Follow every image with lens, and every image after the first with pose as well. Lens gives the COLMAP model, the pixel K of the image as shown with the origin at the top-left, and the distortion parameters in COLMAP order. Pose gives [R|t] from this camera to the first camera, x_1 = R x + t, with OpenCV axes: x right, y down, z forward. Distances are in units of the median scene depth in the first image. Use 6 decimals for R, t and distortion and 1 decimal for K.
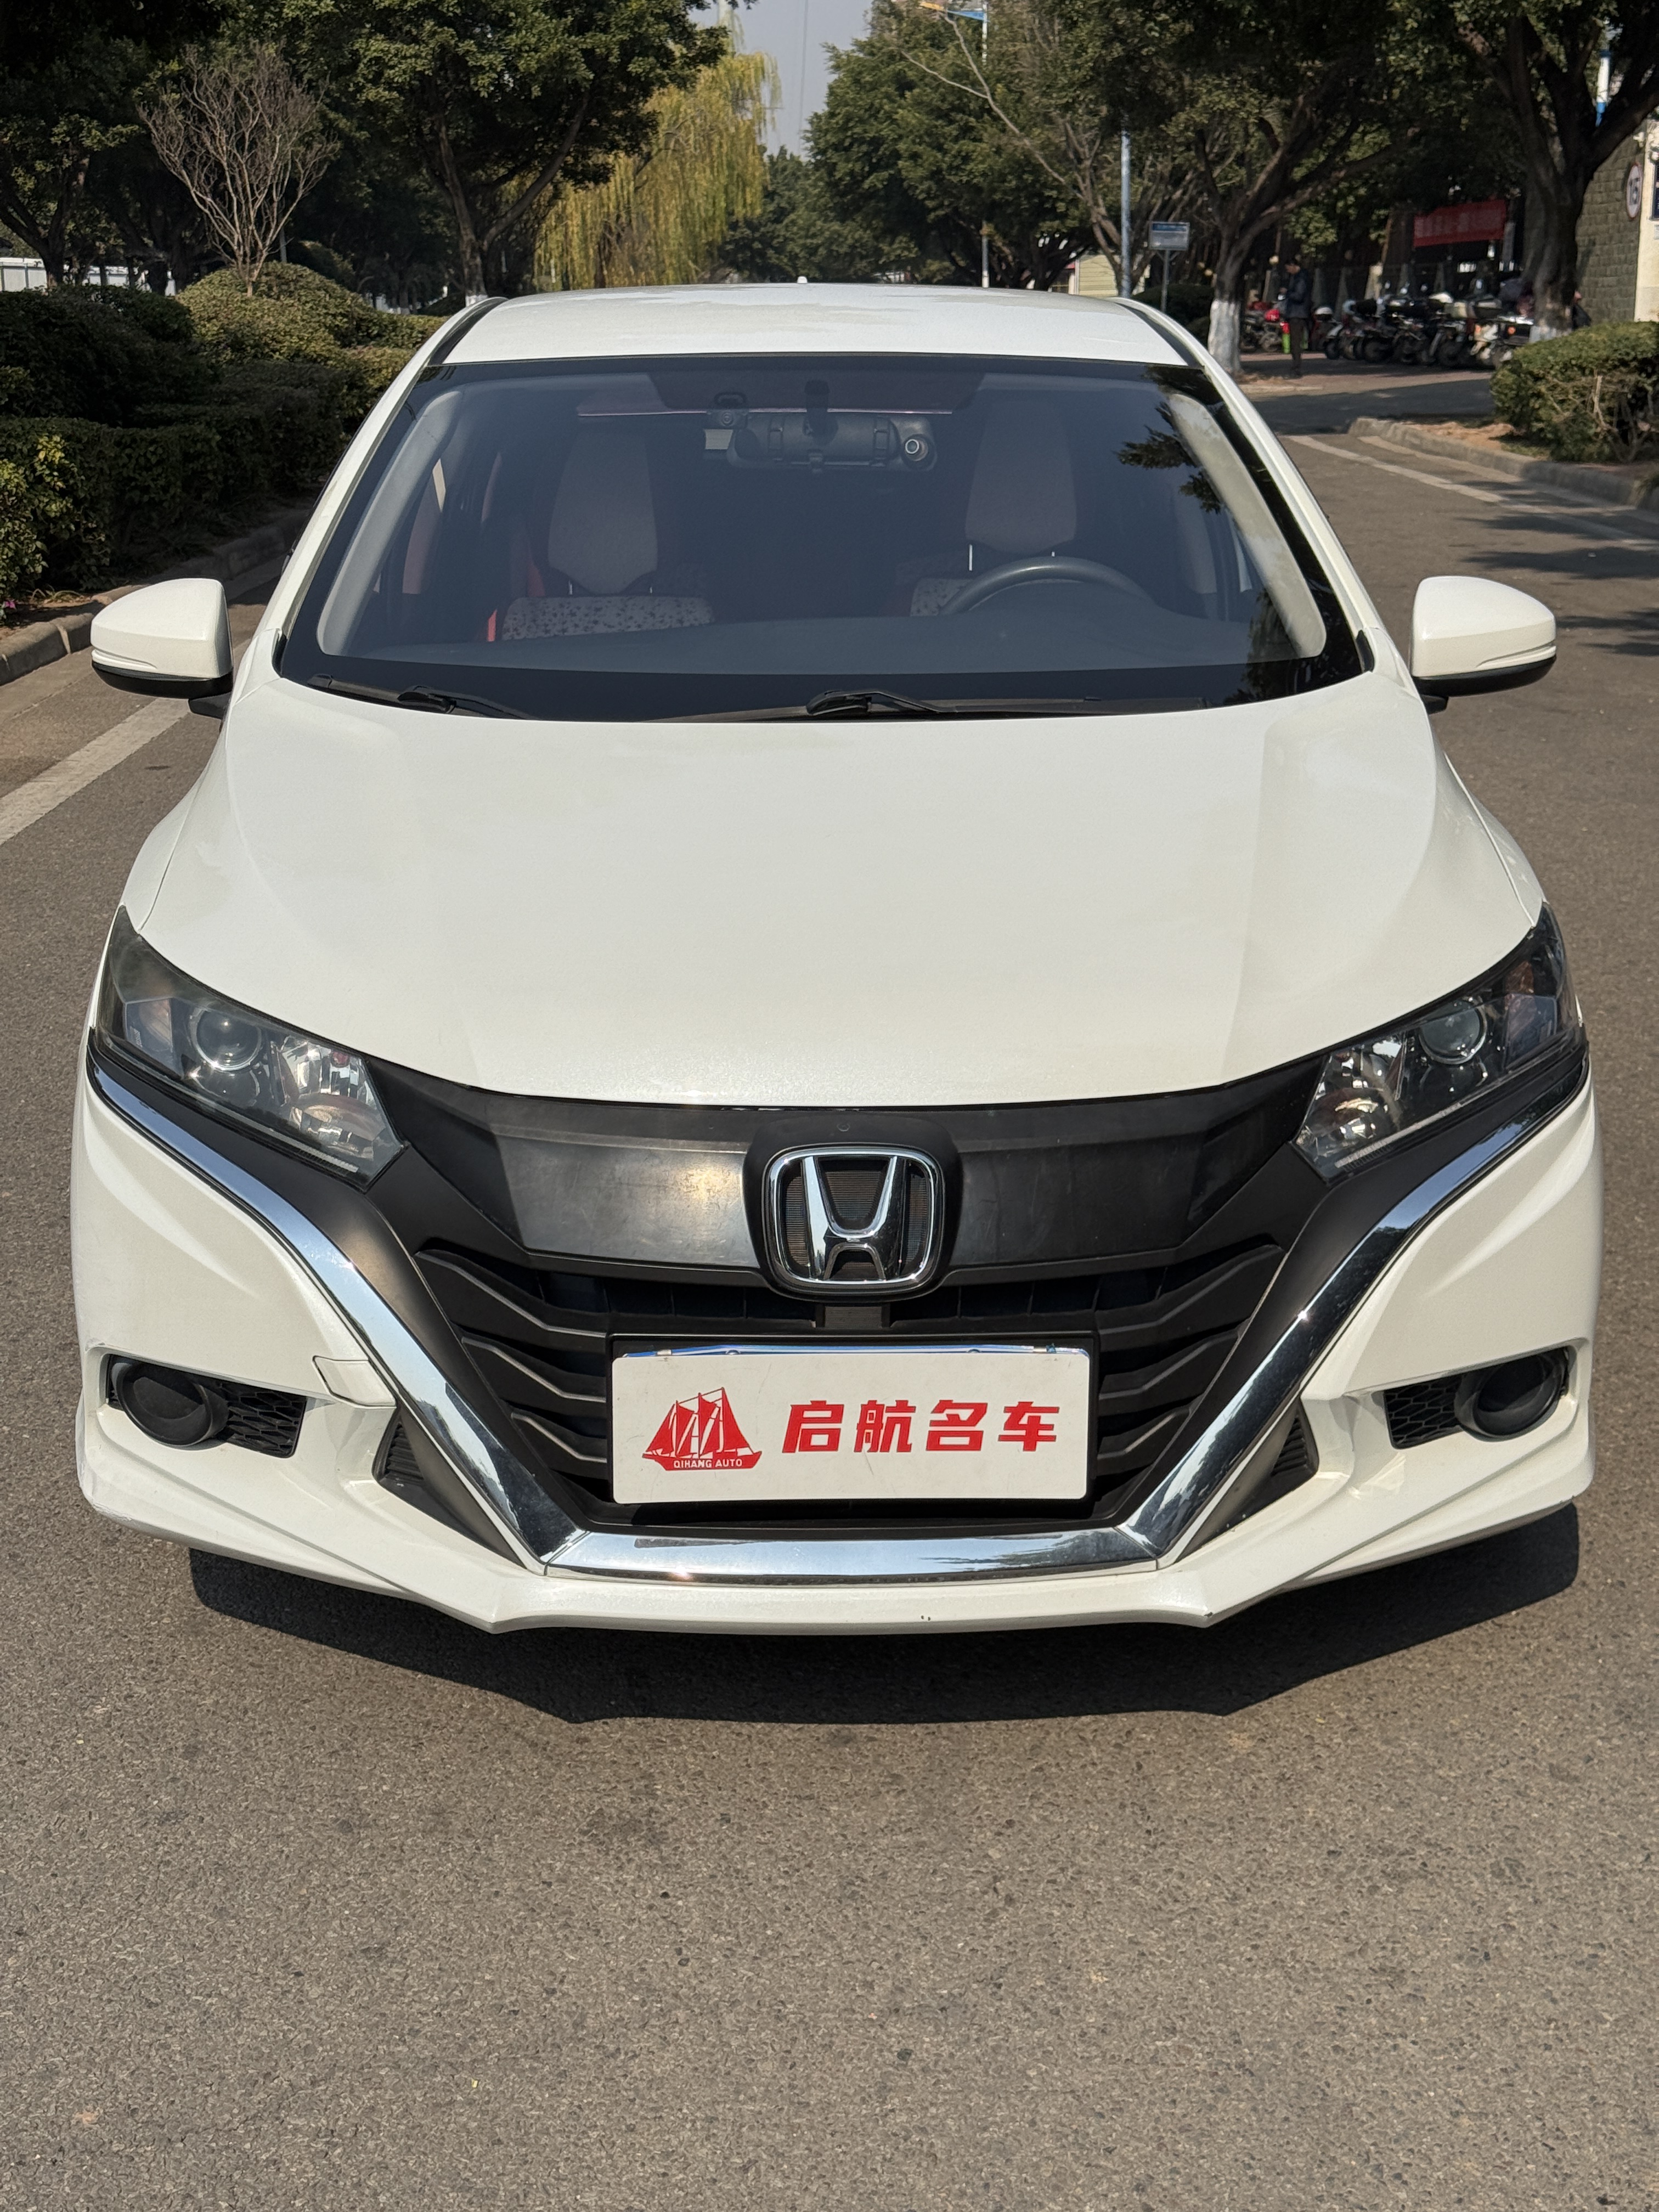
lens RADIAL K [[3086.8, 0, 829.5], [0, 3086.8, 1106.0], [0, 0, 1]] dist [0.216192, -0.526879]
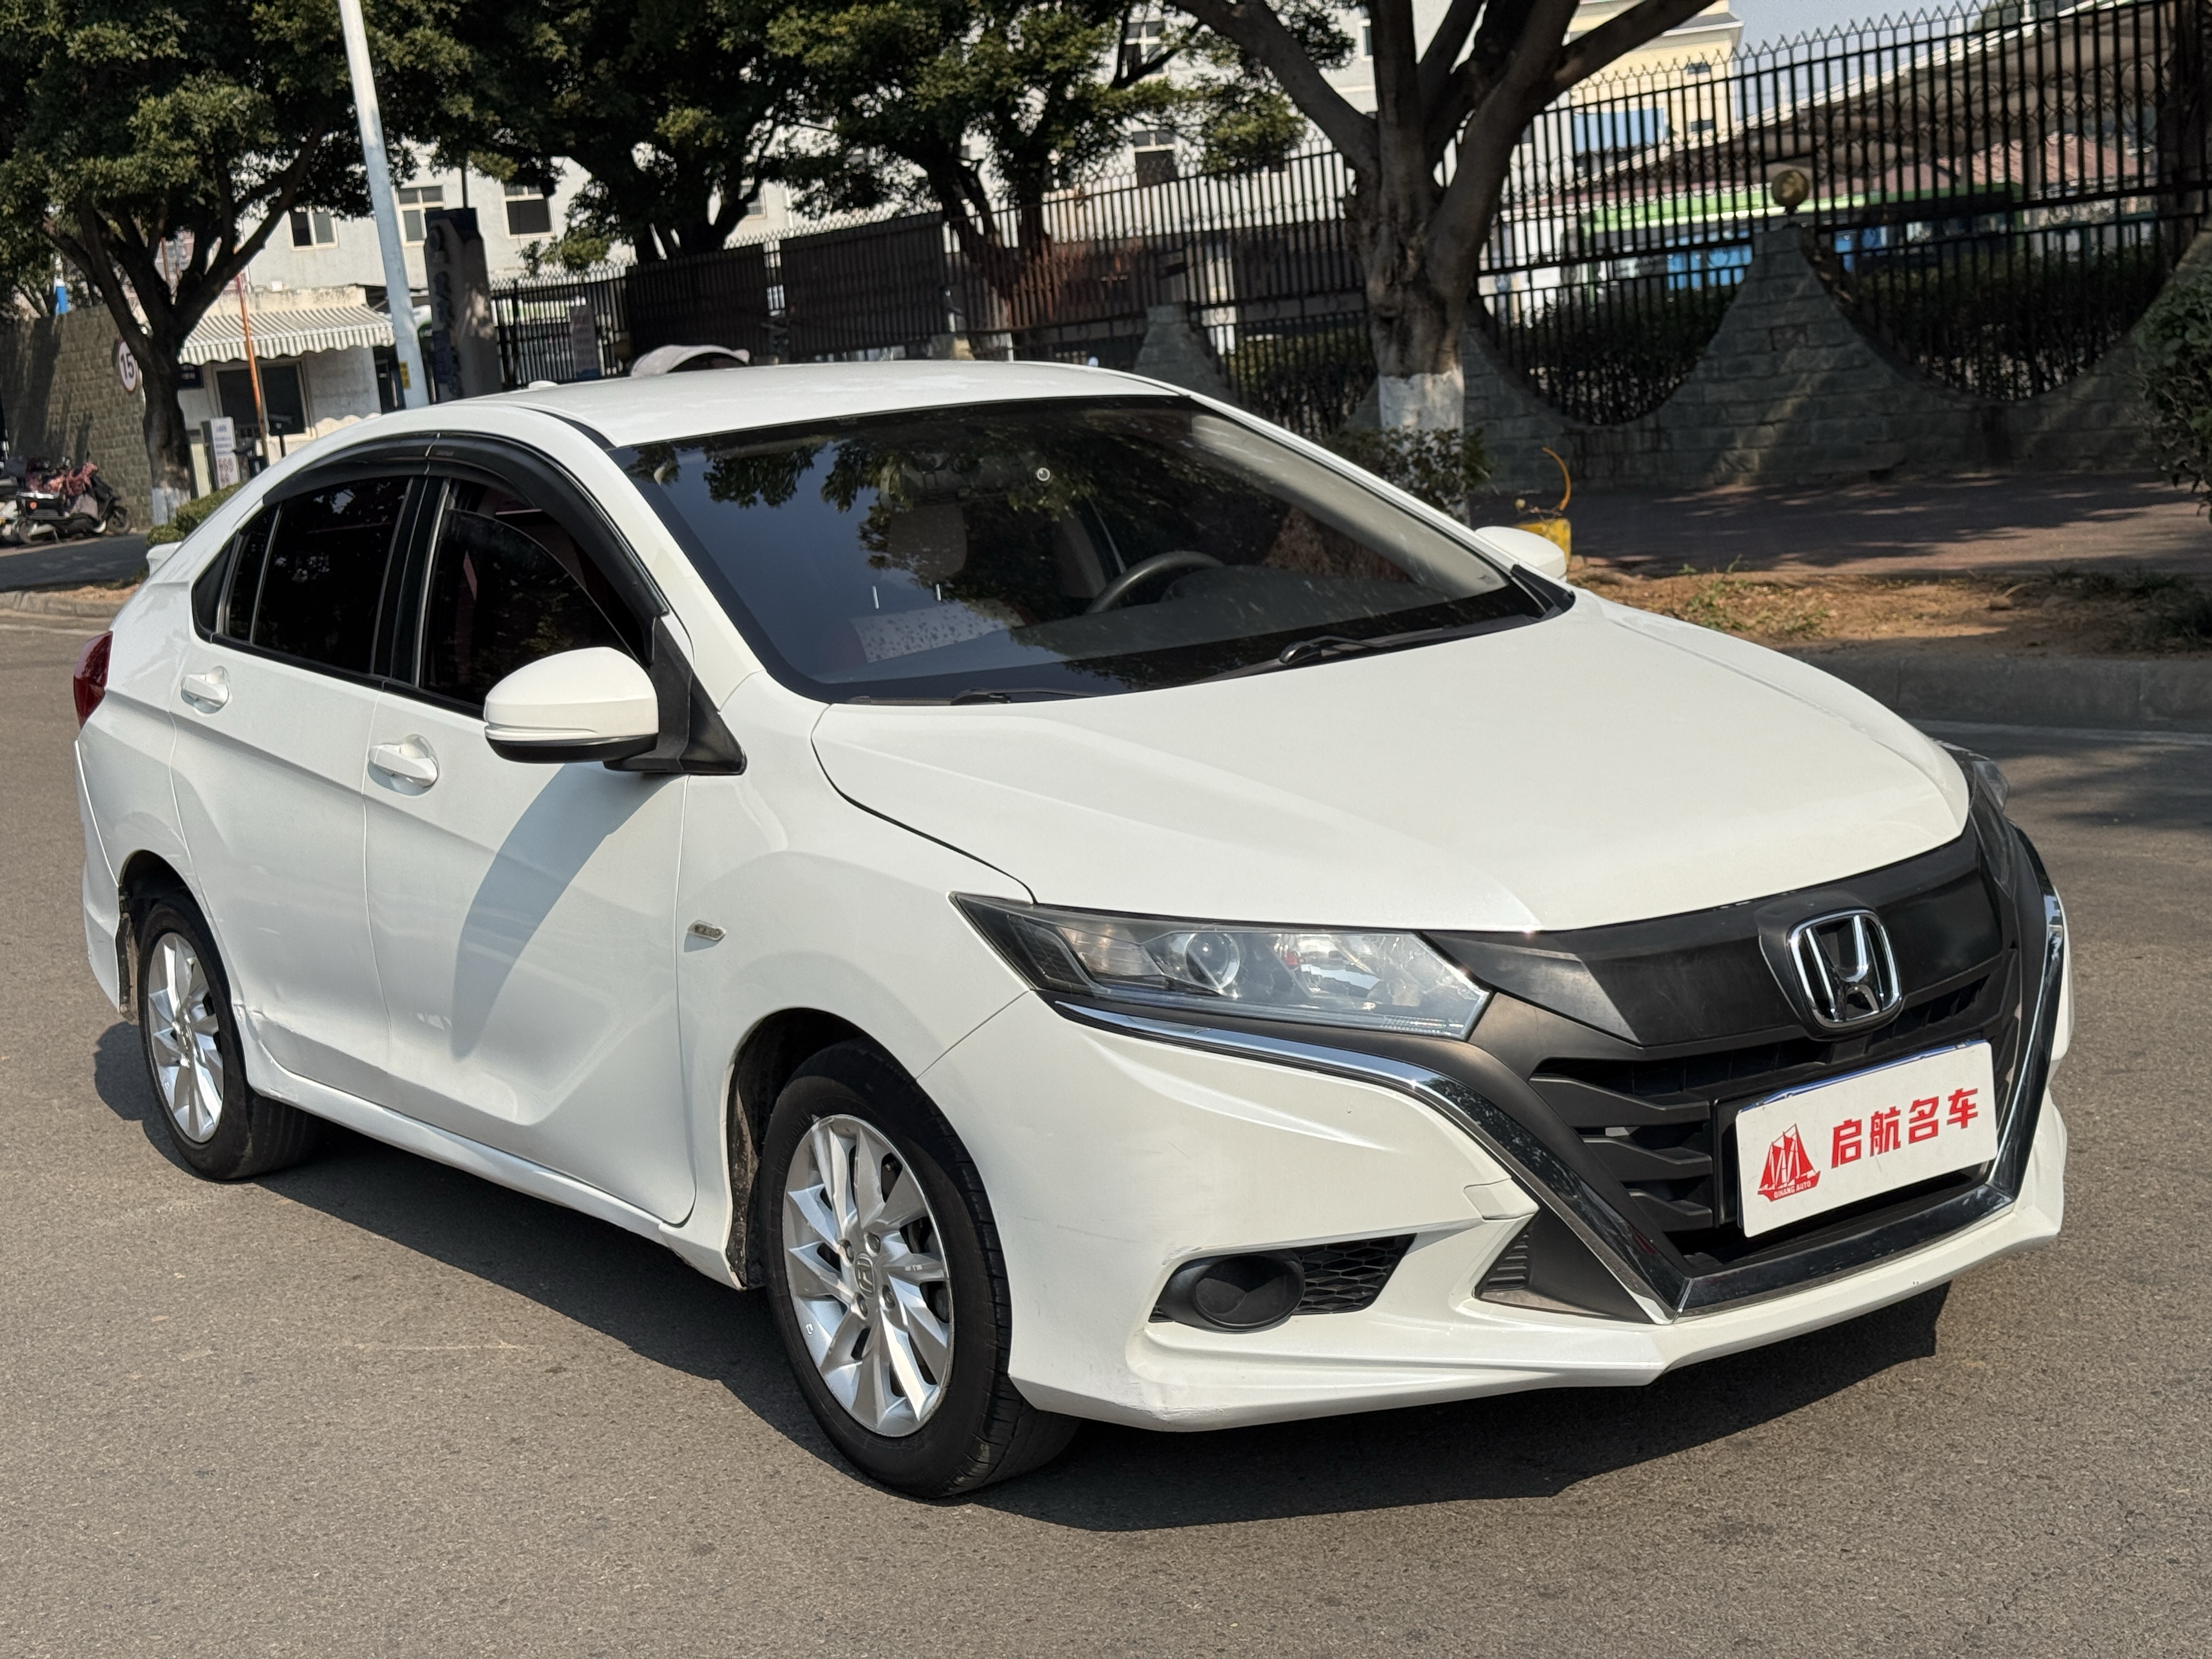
lens RADIAL K [[3086.8, 0, 1106.0], [0, 3086.8, 829.5], [0, 0, 1]] dist [0.216192, -0.526879]
pose [[0.828172, -0.153931, 0.538921, -0.907798], [0.226217, 0.971549, -0.070132, 0.002211], [-0.512793, 0.179994, 0.839432, 0.075746]]
